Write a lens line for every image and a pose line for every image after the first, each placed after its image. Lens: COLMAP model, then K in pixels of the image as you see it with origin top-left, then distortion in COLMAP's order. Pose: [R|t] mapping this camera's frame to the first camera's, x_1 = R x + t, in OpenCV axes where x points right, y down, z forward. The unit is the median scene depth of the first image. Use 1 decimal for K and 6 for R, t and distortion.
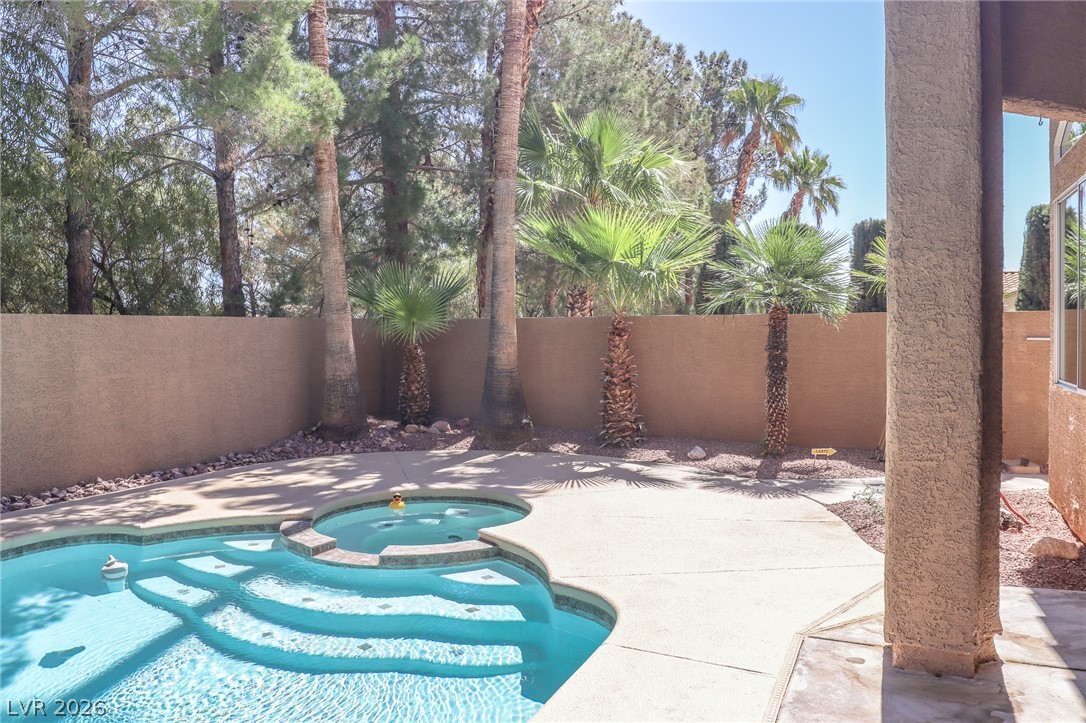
lens RADIAL K [[799.4, 0, 538.1], [0, 799.4, 357.3], [0, 0, 1]] dist [-0.029940, -0.001890]
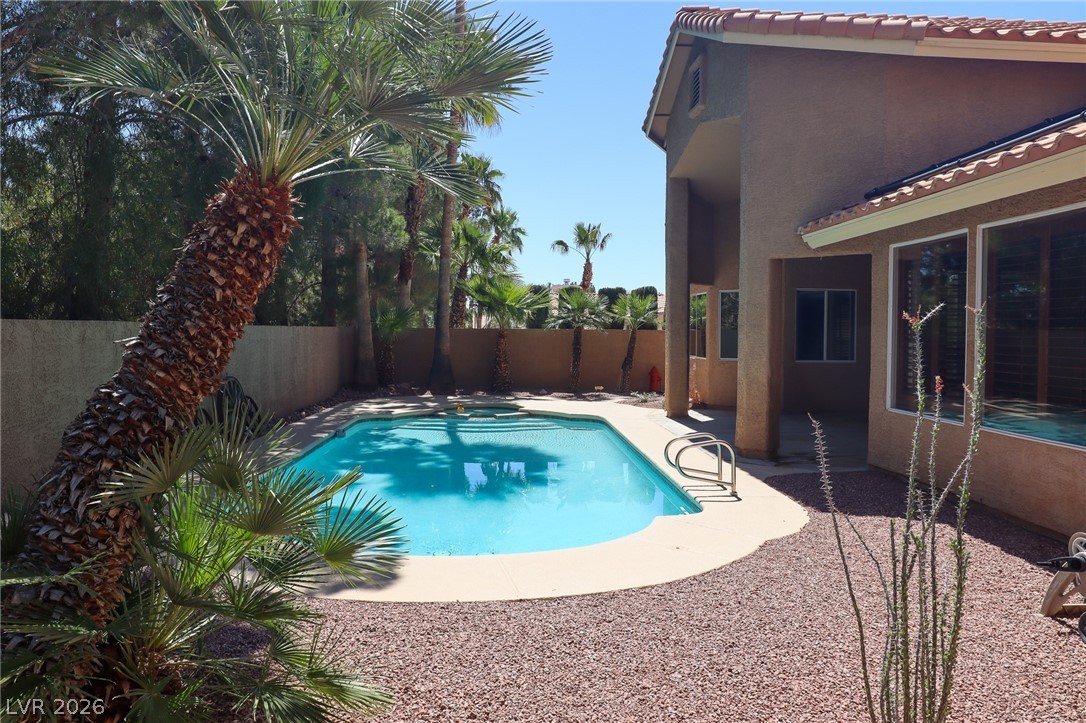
lens RADIAL K [[799.4, 0, 538.1], [0, 799.4, 357.3], [0, 0, 1]] dist [-0.029940, -0.001890]
pose [[0.890834, -0.001127, 0.454328, -0.733406], [0.000961, 0.999999, 0.000596, 0.020336], [-0.454329, -0.000094, 0.890834, -0.864378]]
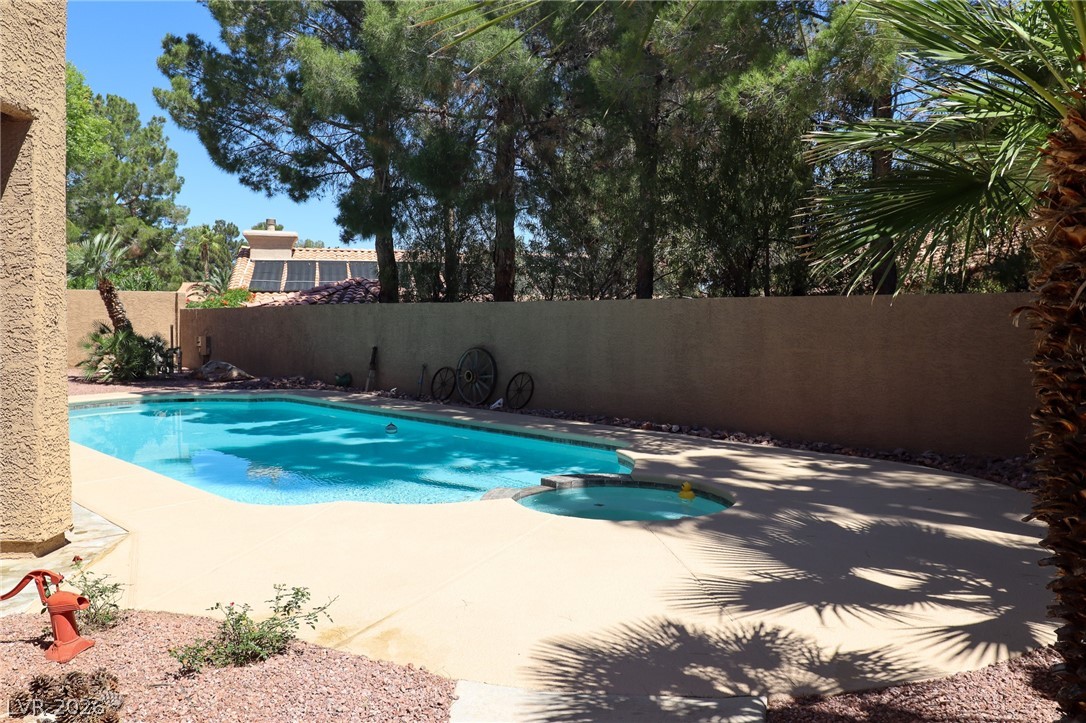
lens RADIAL K [[799.4, 0, 538.1], [0, 799.4, 357.3], [0, 0, 1]] dist [-0.029940, -0.001890]
pose [[-0.336695, 0.050700, -0.940248, 0.515893], [-0.032202, 0.997345, 0.065310, -0.021934], [0.941063, 0.052268, -0.334169, 0.792350]]
